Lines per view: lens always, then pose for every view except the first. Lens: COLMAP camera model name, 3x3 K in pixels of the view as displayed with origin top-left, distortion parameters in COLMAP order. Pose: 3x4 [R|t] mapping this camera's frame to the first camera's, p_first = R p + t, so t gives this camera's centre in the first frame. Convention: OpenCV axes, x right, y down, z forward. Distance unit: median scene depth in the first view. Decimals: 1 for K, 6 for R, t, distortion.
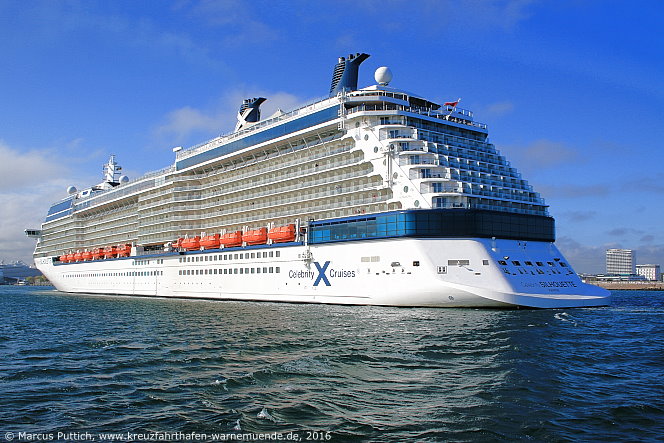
lens RADIAL K [[648.0, 0, 332.6], [0, 648.0, 232.3], [0, 0, 1]] dist [-0.082712, -0.005411]
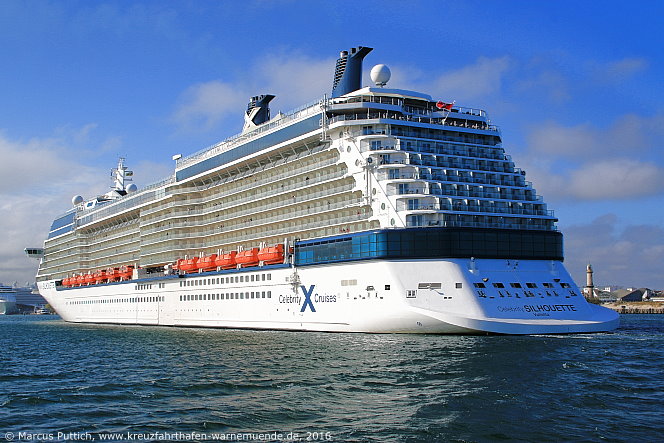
lens RADIAL K [[918.6, 0, 332.0], [0, 918.6, 221.5], [0, 0, 1]] dist [-0.056394, 0.004237]
pose [[0.987843, -0.023963, -0.153599, 0.212424], [0.021647, 0.999626, -0.016739, -0.021822], [0.153942, 0.013211, 0.987992, -0.269529]]
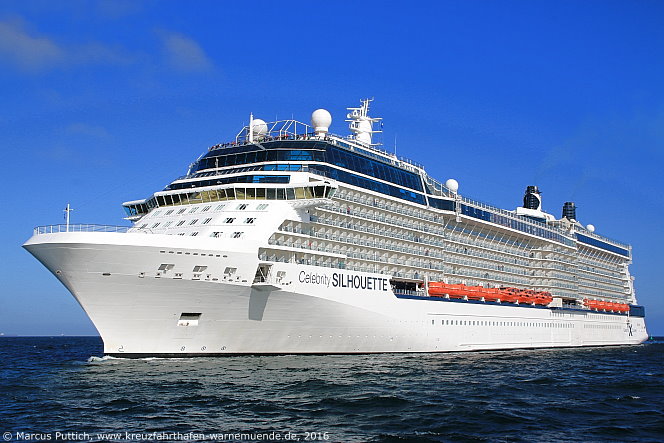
lens RADIAL K [[918.6, 0, 332.0], [0, 918.6, 221.5], [0, 0, 1]] dist [-0.056394, 0.004237]
pose [[-0.362379, 0.115128, 0.924893, -2.014397], [-0.075459, 0.985460, -0.152233, 0.198430], [-0.928971, -0.124958, -0.348423, 2.482844]]
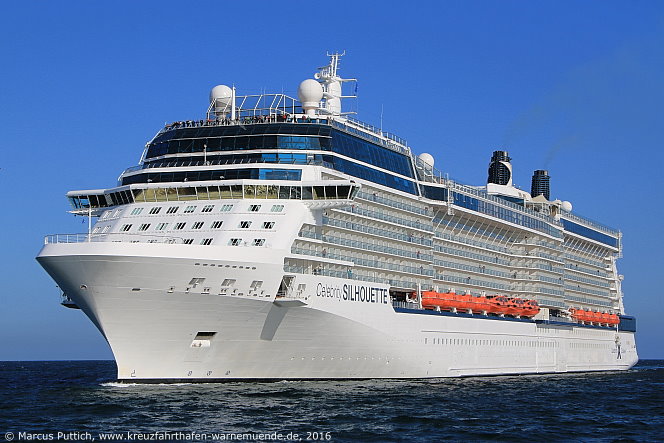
lens RADIAL K [[1645.2, 0, 332.0], [0, 1645.2, 221.5], [0, 0, 1]] dist [0.072297, 0.056332]
pose [[-0.528702, 0.069172, 0.845984, -2.416659], [-0.068612, 0.989930, -0.123821, 0.237820], [-0.846030, -0.123509, -0.518632, 2.992926]]
